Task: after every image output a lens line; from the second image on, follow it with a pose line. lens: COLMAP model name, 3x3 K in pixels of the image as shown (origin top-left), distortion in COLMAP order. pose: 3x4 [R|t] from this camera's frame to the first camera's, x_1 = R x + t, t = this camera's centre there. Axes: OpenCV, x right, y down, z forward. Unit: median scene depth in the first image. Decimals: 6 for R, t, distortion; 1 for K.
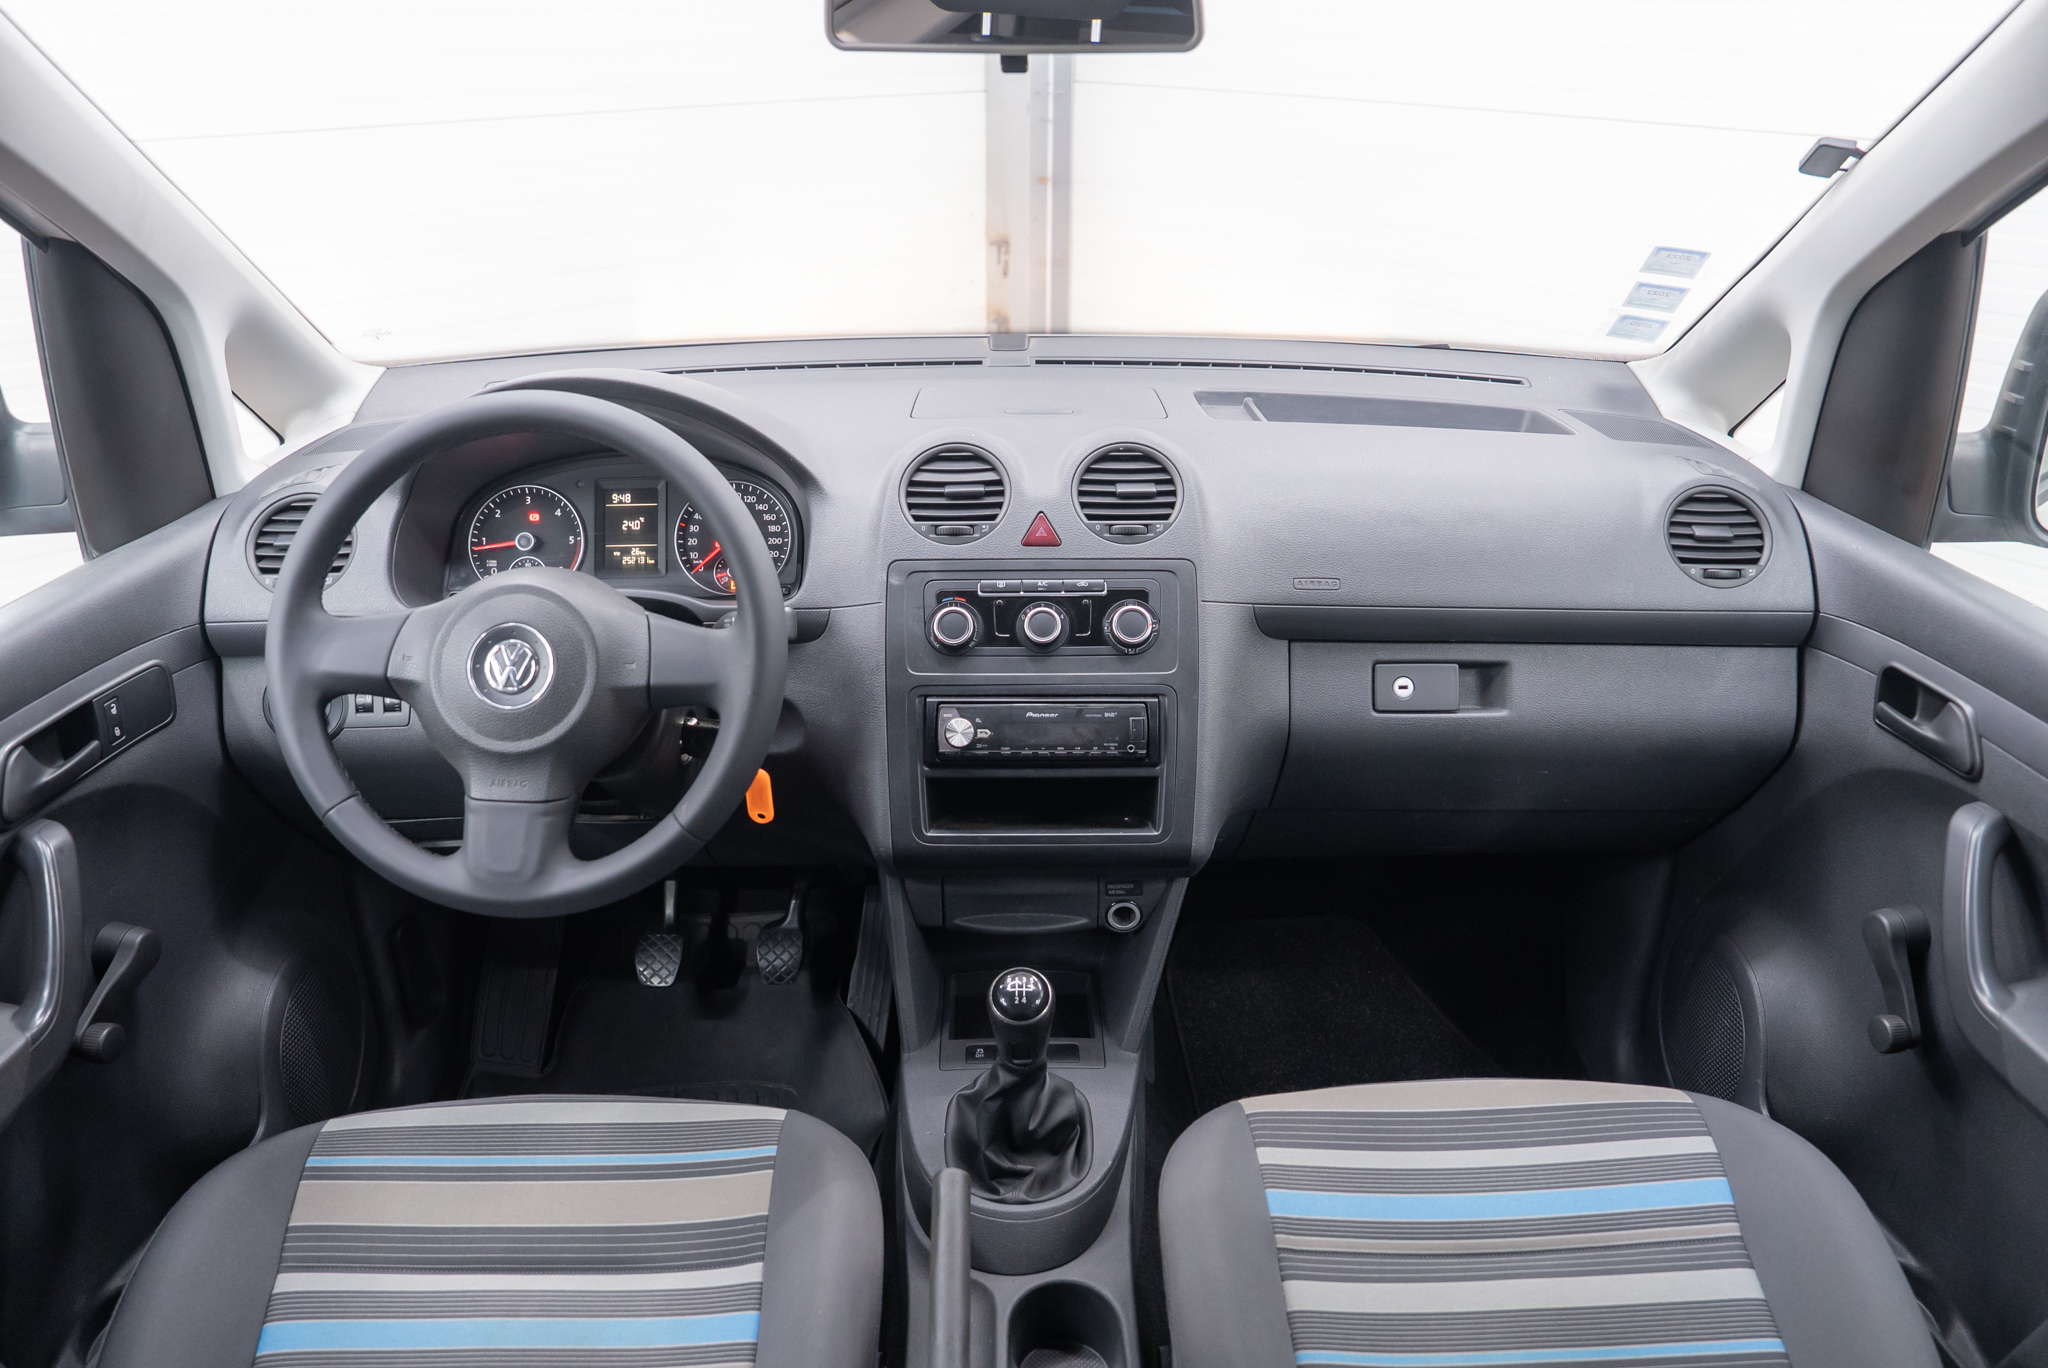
lens RADIAL K [[1432.1, 0, 1020.0], [0, 1432.1, 686.5], [0, 0, 1]] dist [-0.075302, 0.015391]
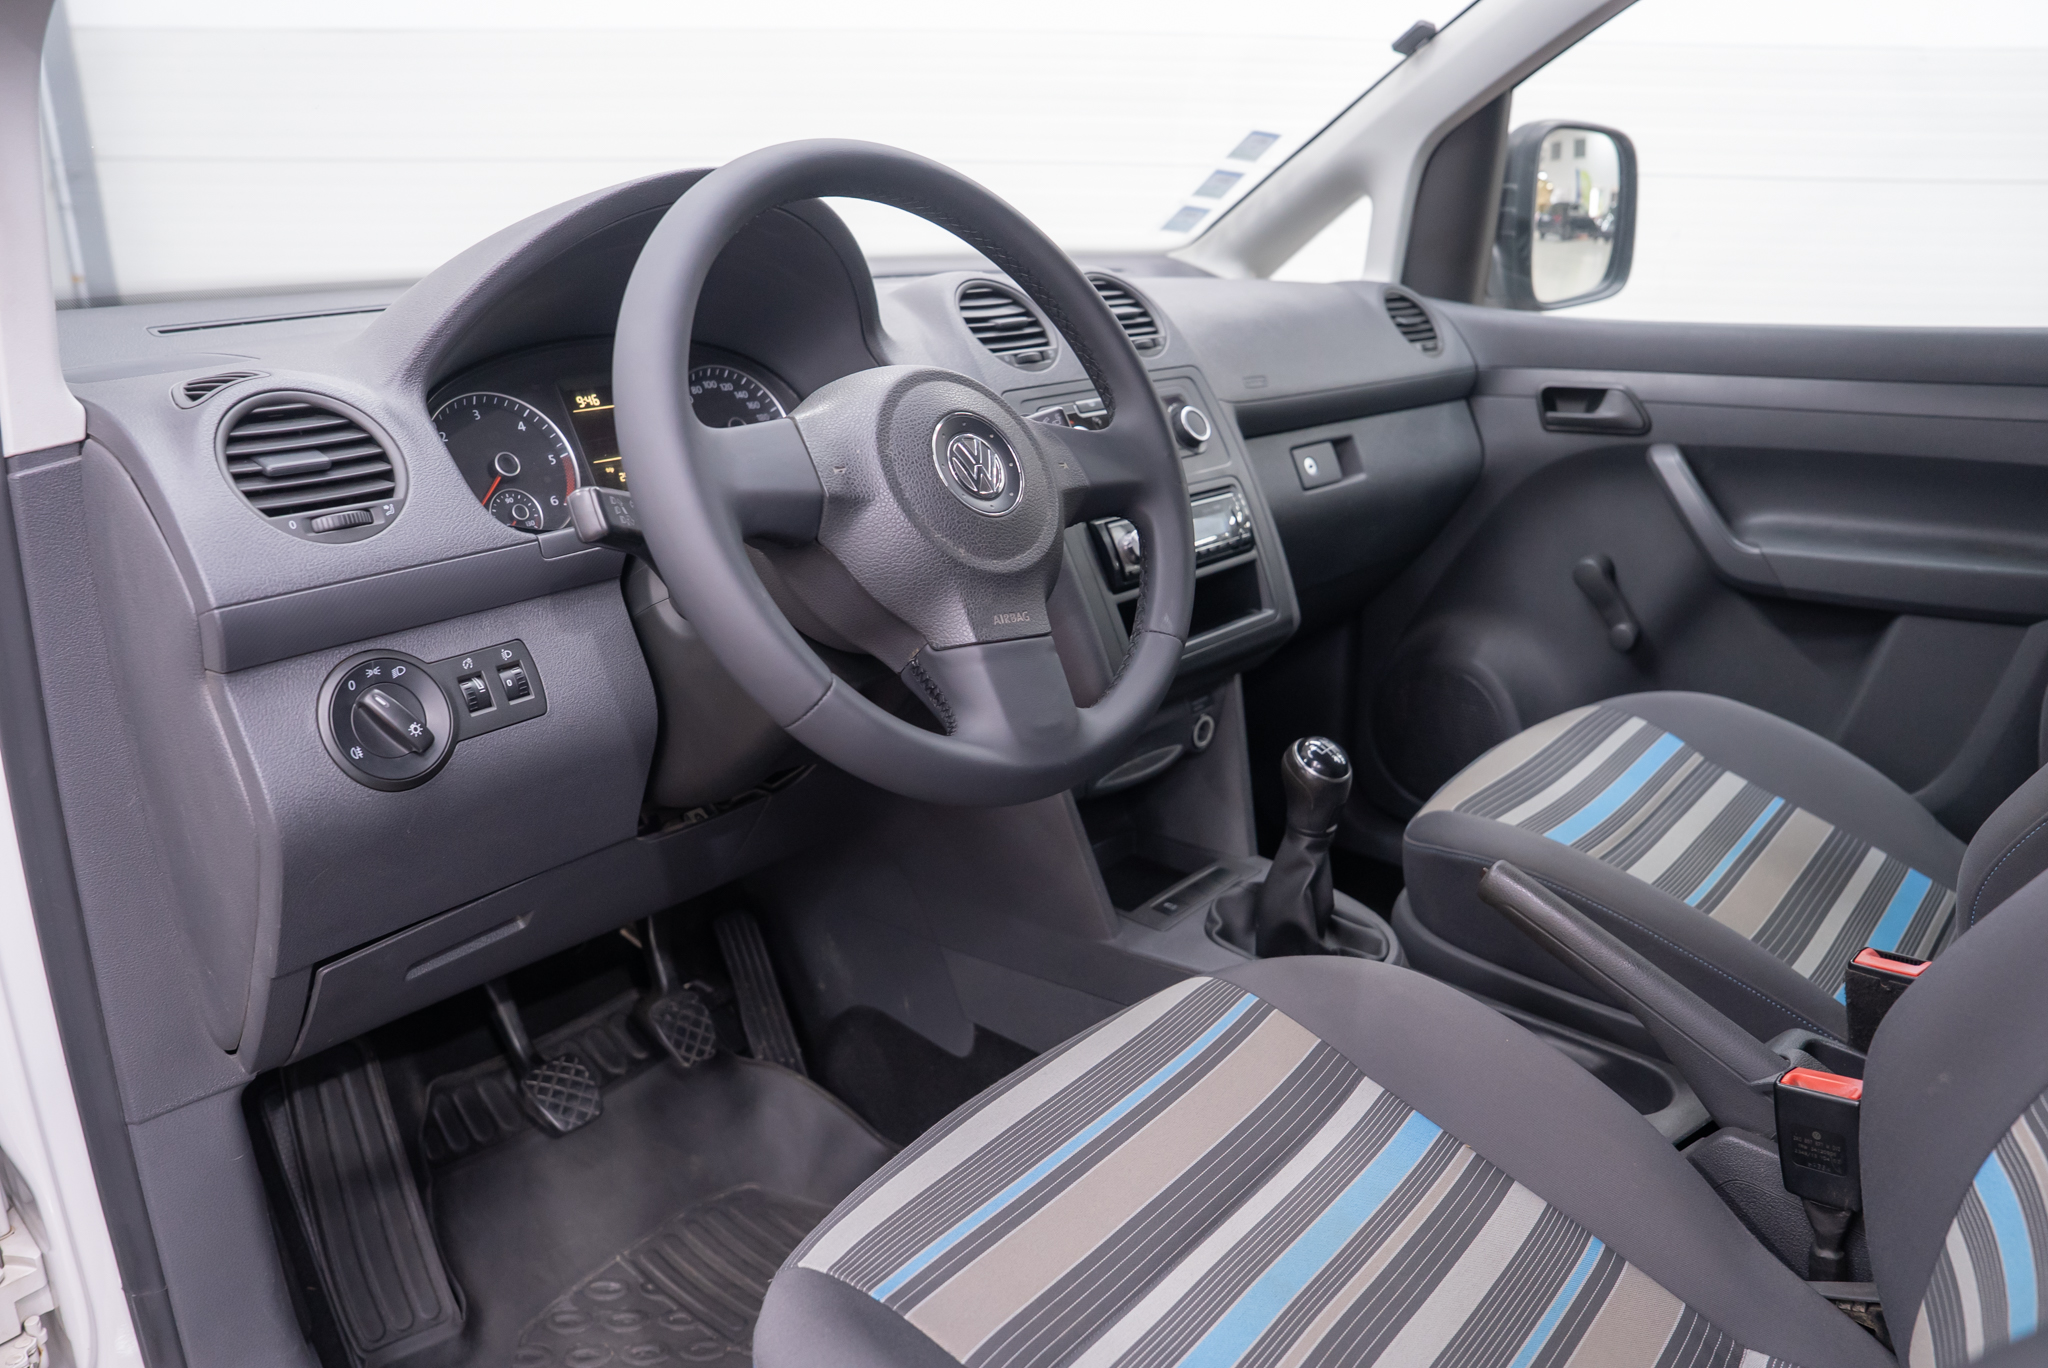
lens RADIAL K [[1432.1, 0, 1014.3], [0, 1432.1, 668.0], [0, 0, 1]] dist [-0.075302, 0.015391]
pose [[0.673130, -0.227931, 0.703522, -0.691481], [0.320022, 0.947410, 0.000750, 0.072697], [-0.666695, 0.224638, 0.710673, 0.353222]]
